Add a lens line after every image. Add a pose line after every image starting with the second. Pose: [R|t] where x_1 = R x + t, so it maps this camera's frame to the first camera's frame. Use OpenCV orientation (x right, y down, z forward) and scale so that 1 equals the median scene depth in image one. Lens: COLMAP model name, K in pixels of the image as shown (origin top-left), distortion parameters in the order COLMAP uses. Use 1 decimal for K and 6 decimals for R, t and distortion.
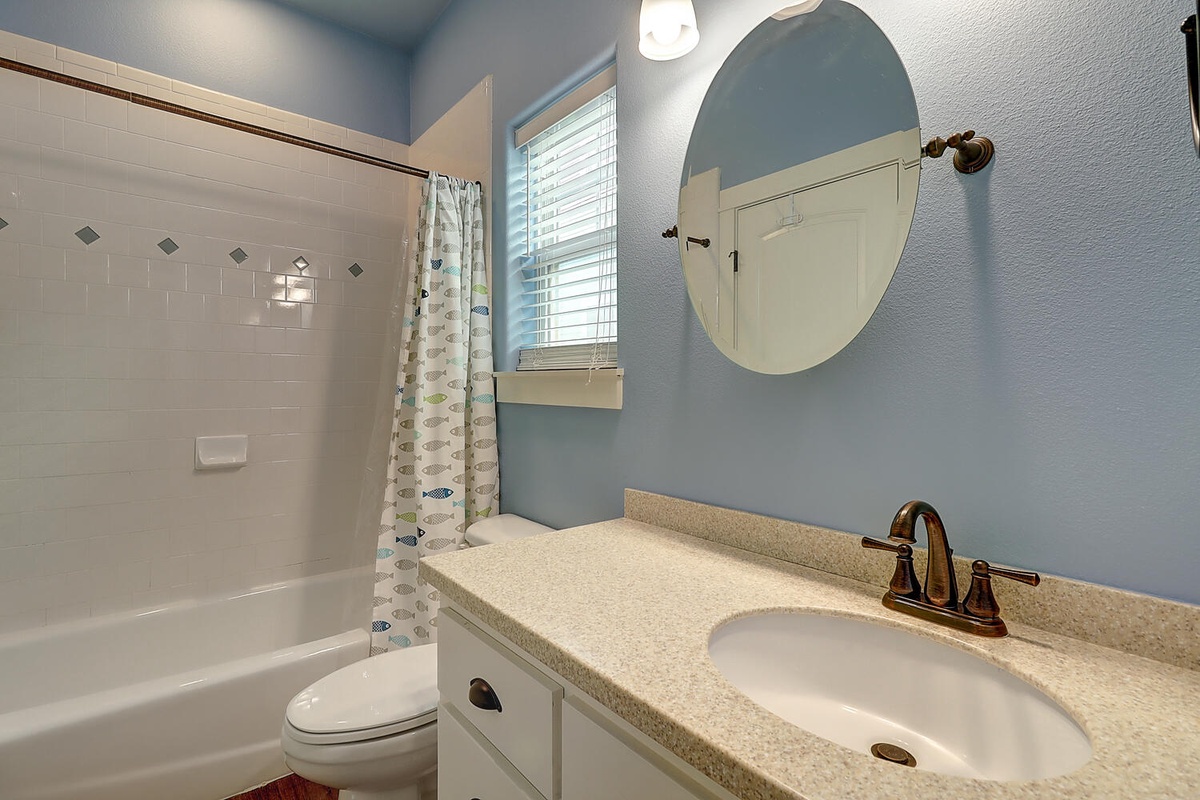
lens RADIAL K [[553.4, 0, 596.7], [0, 553.4, 391.8], [0, 0, 1]] dist [-0.003368, -0.000456]
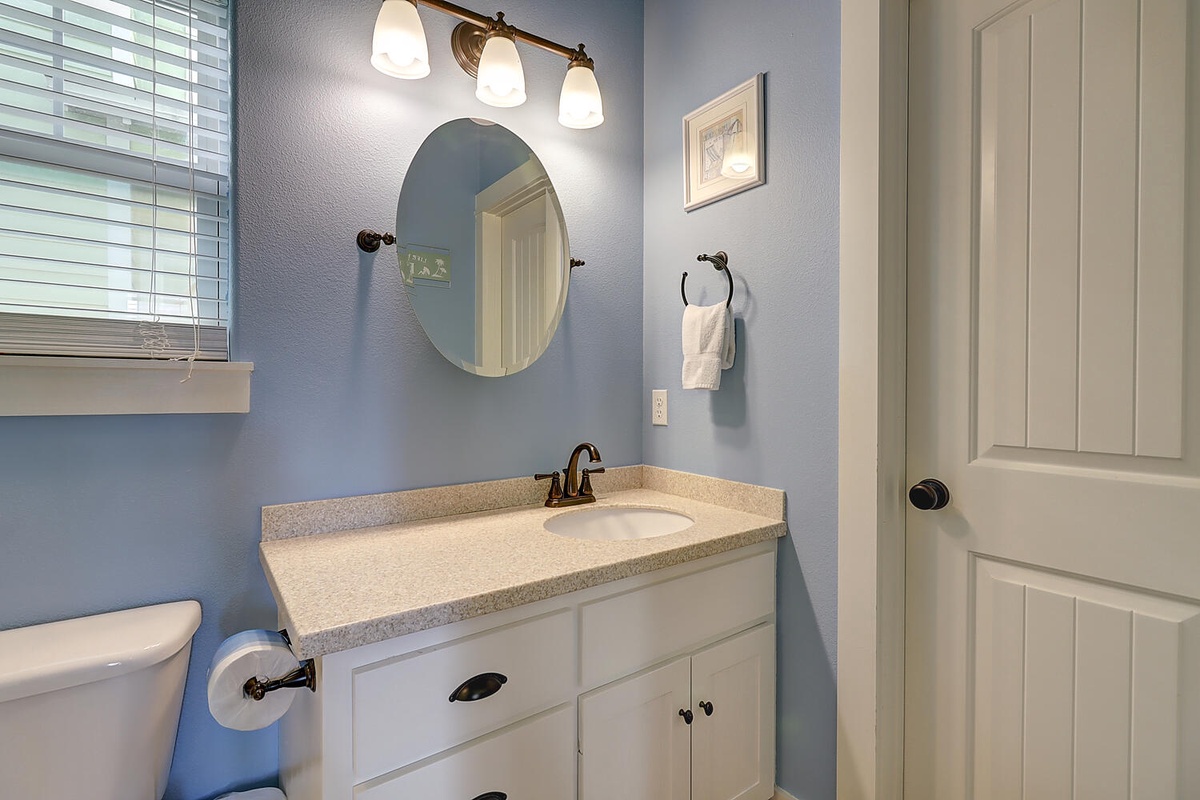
lens RADIAL K [[553.4, 0, 596.7], [0, 553.4, 391.8], [0, 0, 1]] dist [-0.003368, -0.000456]
pose [[0.057772, -0.010727, 0.998272, -1.171277], [0.011157, 0.999887, 0.010099, -0.001679], [-0.998267, 0.010555, 0.057885, 0.712390]]
